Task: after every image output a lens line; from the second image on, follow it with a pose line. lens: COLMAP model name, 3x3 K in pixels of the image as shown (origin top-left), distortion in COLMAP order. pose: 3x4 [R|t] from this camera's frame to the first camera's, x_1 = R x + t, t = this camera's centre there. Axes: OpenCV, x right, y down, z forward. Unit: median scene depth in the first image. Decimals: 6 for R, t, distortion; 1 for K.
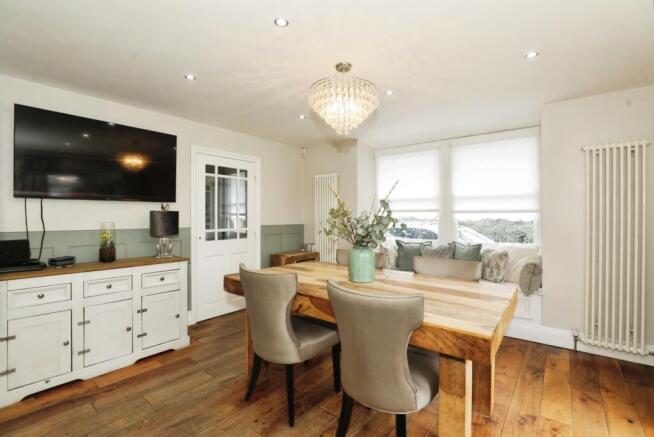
lens RADIAL K [[305.6, 0, 328.9], [0, 305.6, 218.4], [0, 0, 1]] dist [-0.000855, 0.000086]
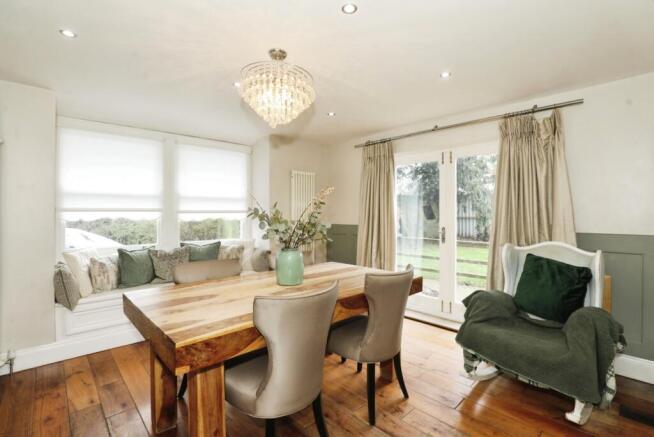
lens RADIAL K [[305.6, 0, 330.3], [0, 305.6, 215.3], [0, 0, 1]] dist [-0.000855, 0.000086]
pose [[0.158534, -0.008272, 0.987319, -0.442274], [0.010338, 0.999924, 0.006718, -0.011956], [-0.987299, 0.009142, 0.158607, 0.372794]]
